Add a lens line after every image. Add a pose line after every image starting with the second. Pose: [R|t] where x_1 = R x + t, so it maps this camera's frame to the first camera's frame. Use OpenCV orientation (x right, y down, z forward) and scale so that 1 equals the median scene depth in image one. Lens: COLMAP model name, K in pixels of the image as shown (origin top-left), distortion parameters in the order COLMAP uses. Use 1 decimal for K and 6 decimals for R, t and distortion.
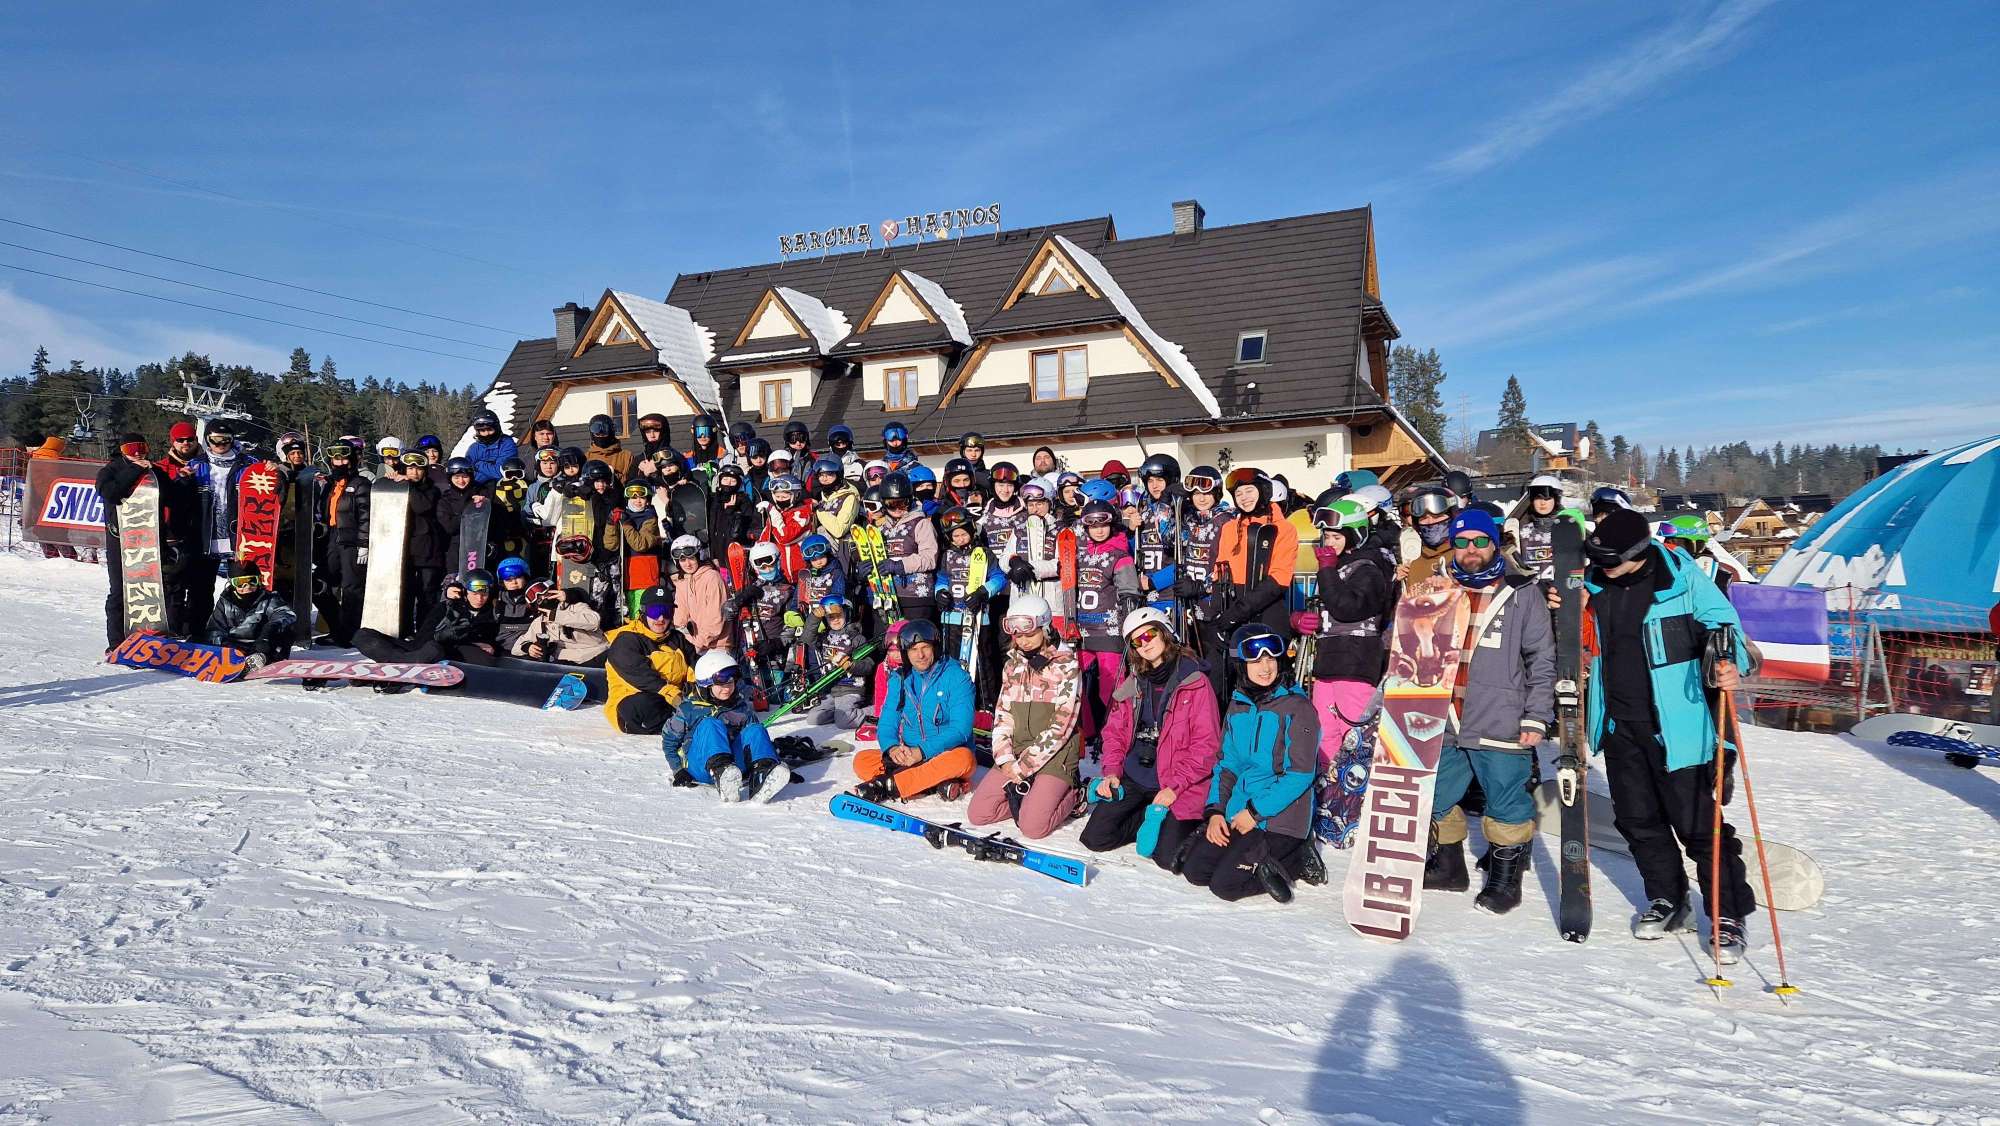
lens RADIAL K [[1272.4, 0, 1040.8], [0, 1272.4, 577.2], [0, 0, 1]] dist [0.096505, -0.073851]
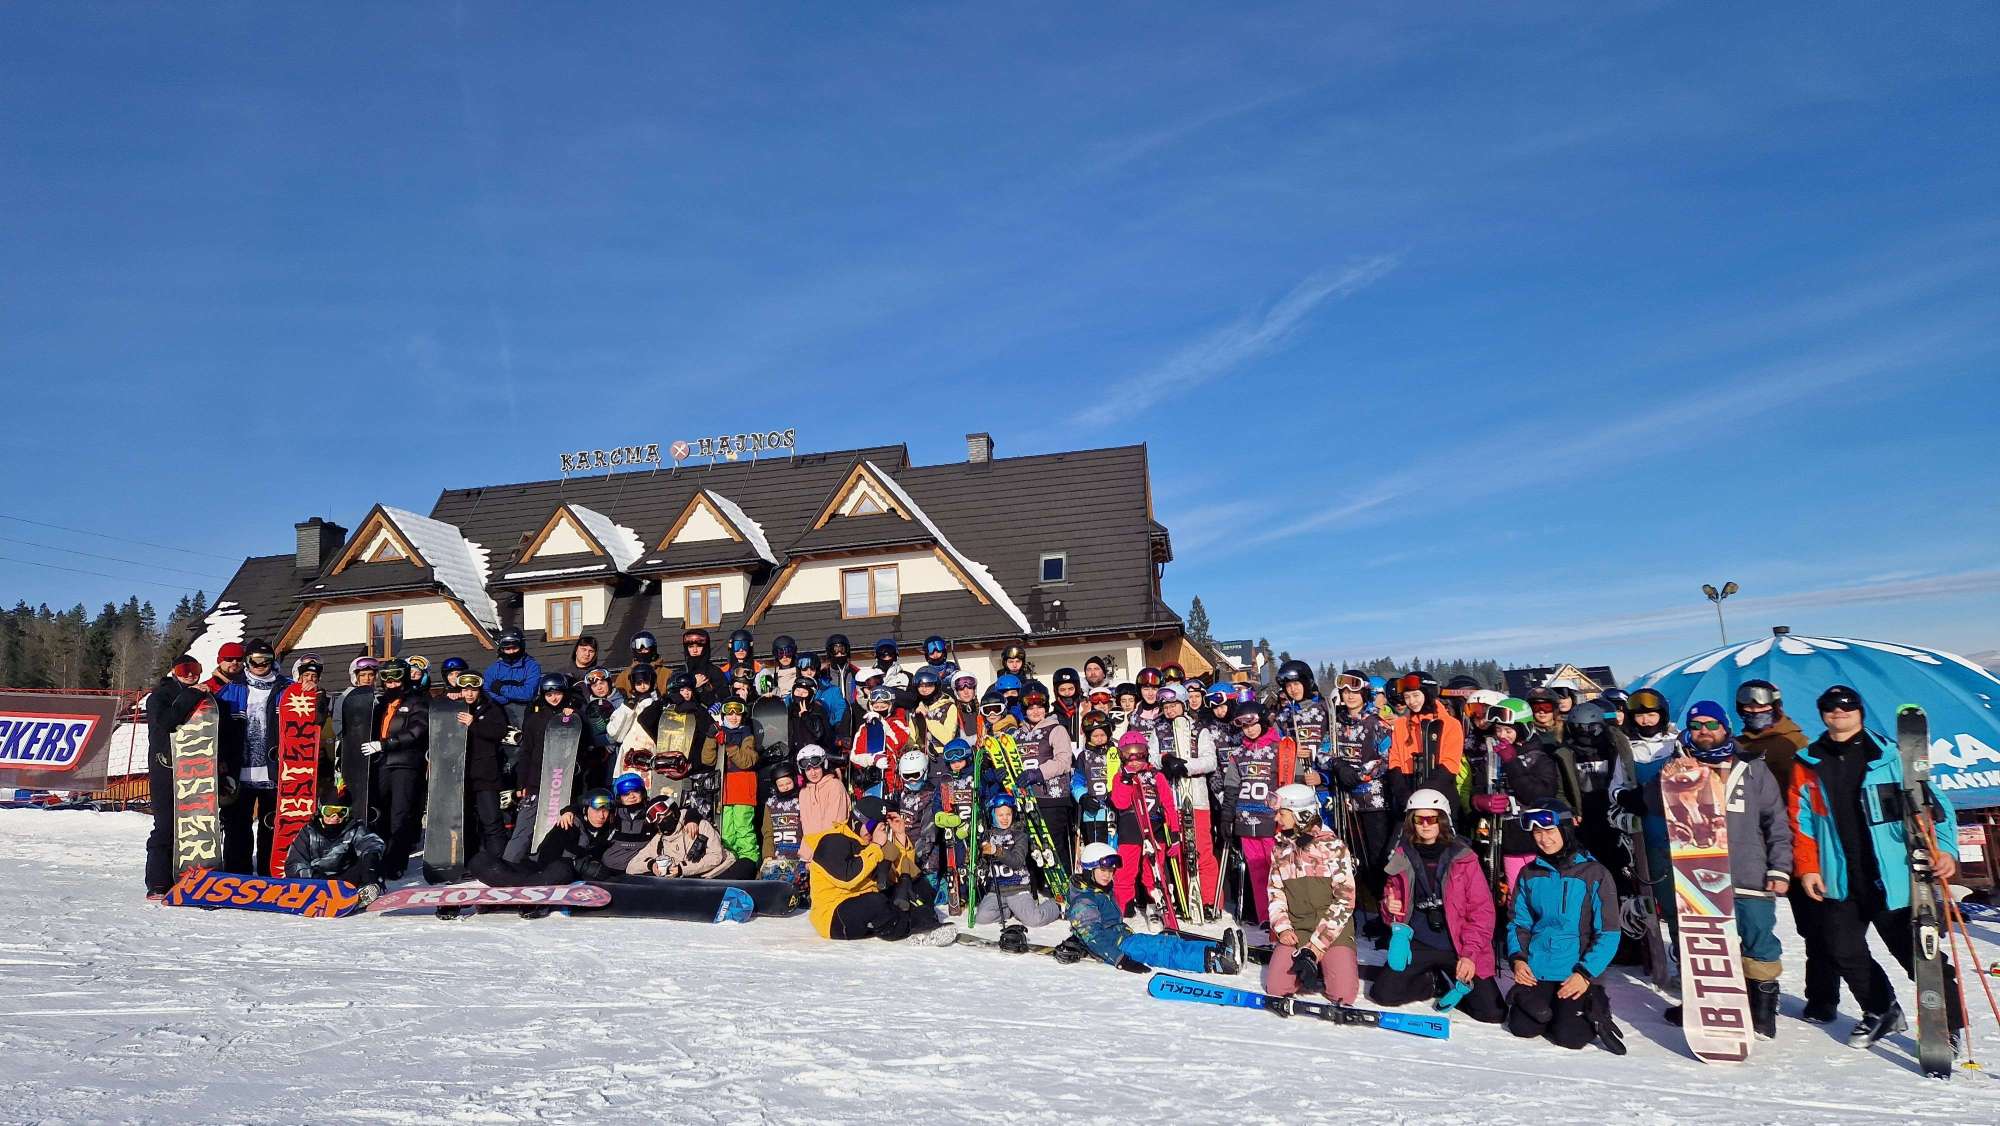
lens RADIAL K [[1272.1, 0, 1035.4], [0, 1272.1, 586.8], [0, 0, 1]] dist [0.097278, -0.074893]
pose [[0.975933, 0.003757, 0.218036, -0.296832], [0.031483, 0.986949, -0.157927, 0.008571], [-0.215784, 0.160991, 0.963078, -0.044290]]
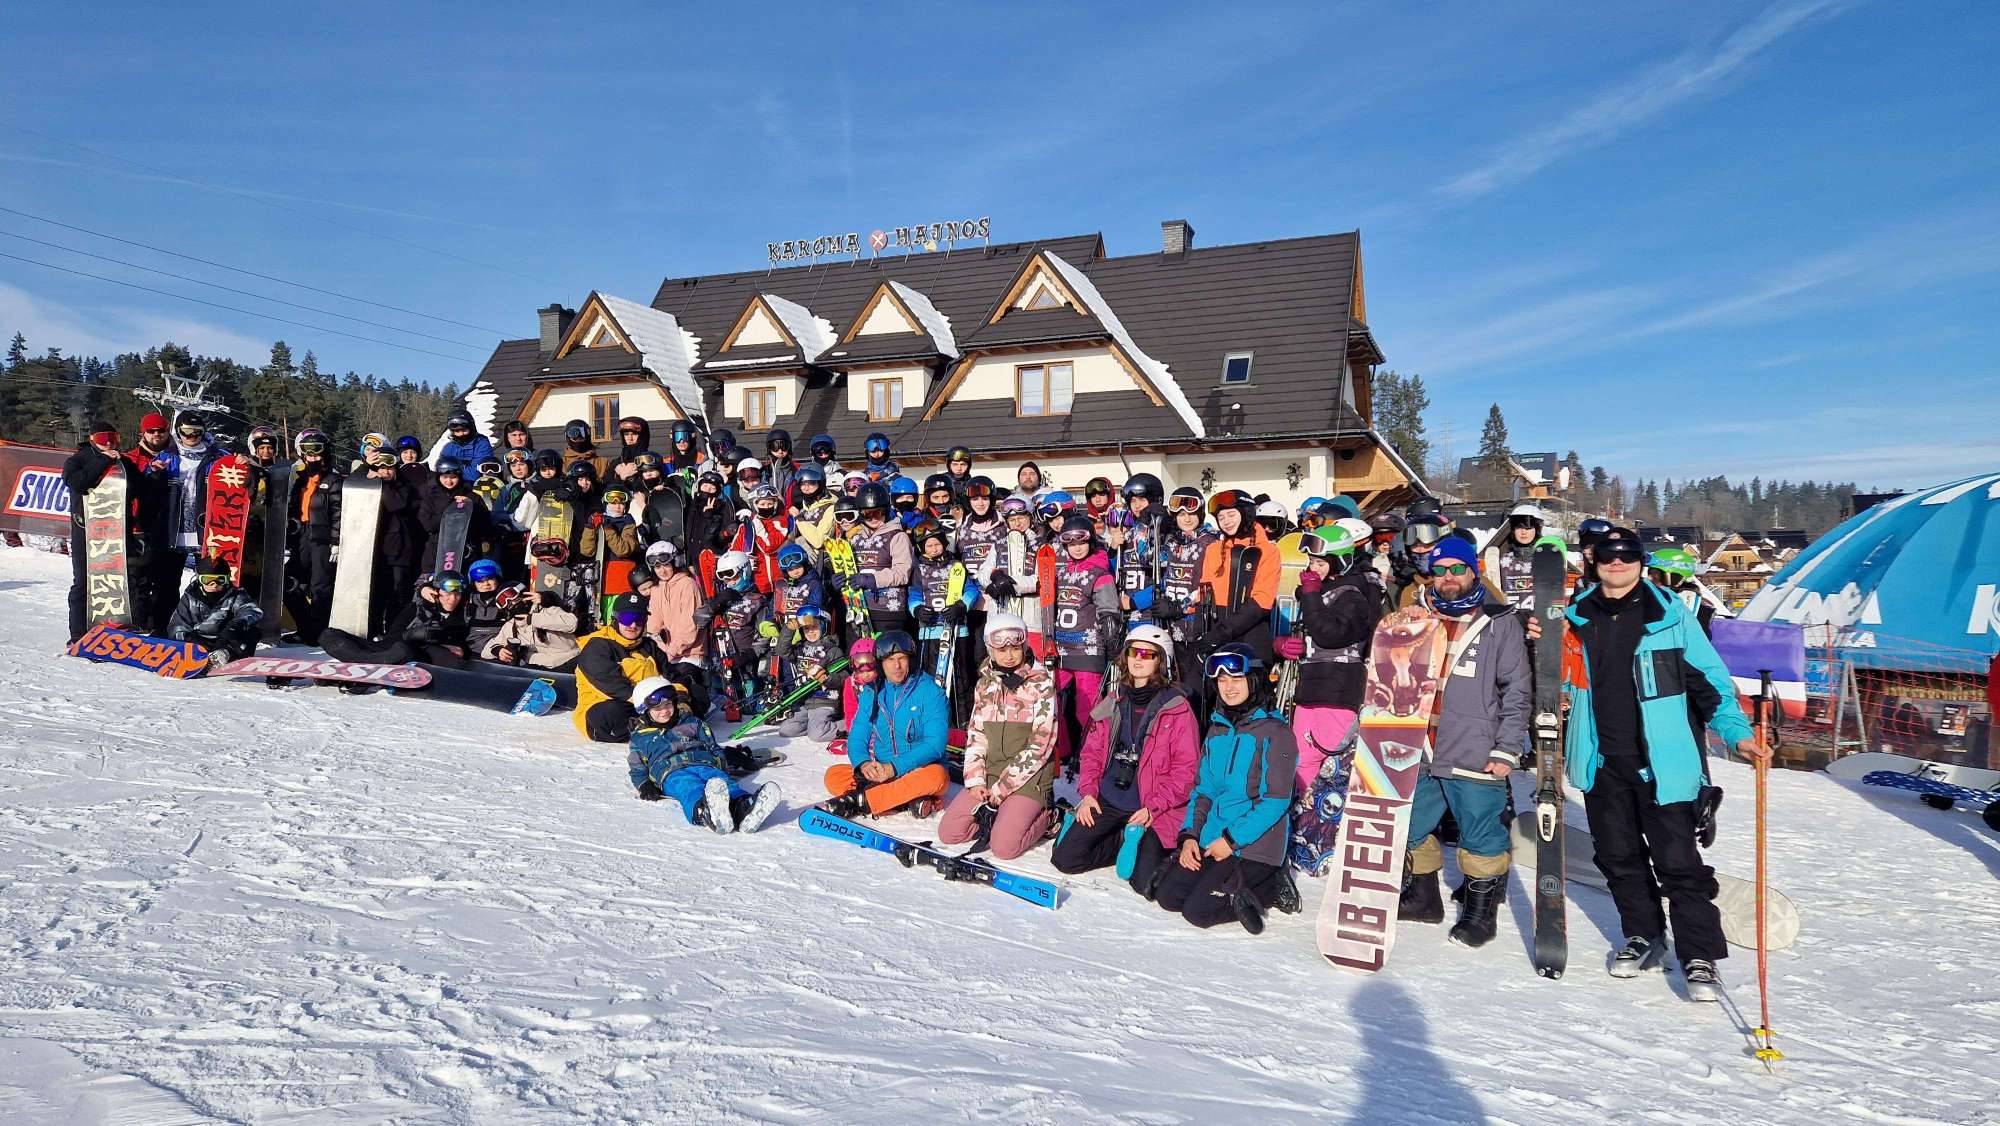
lens RADIAL K [[1272.1, 0, 1035.4], [0, 1272.1, 586.8], [0, 0, 1]] dist [0.097278, -0.074893]
pose [[0.999582, 0.026656, 0.011234, 0.000617], [-0.026609, 0.999637, -0.004309, -0.001008], [-0.011345, 0.004008, 0.999928, 0.007330]]
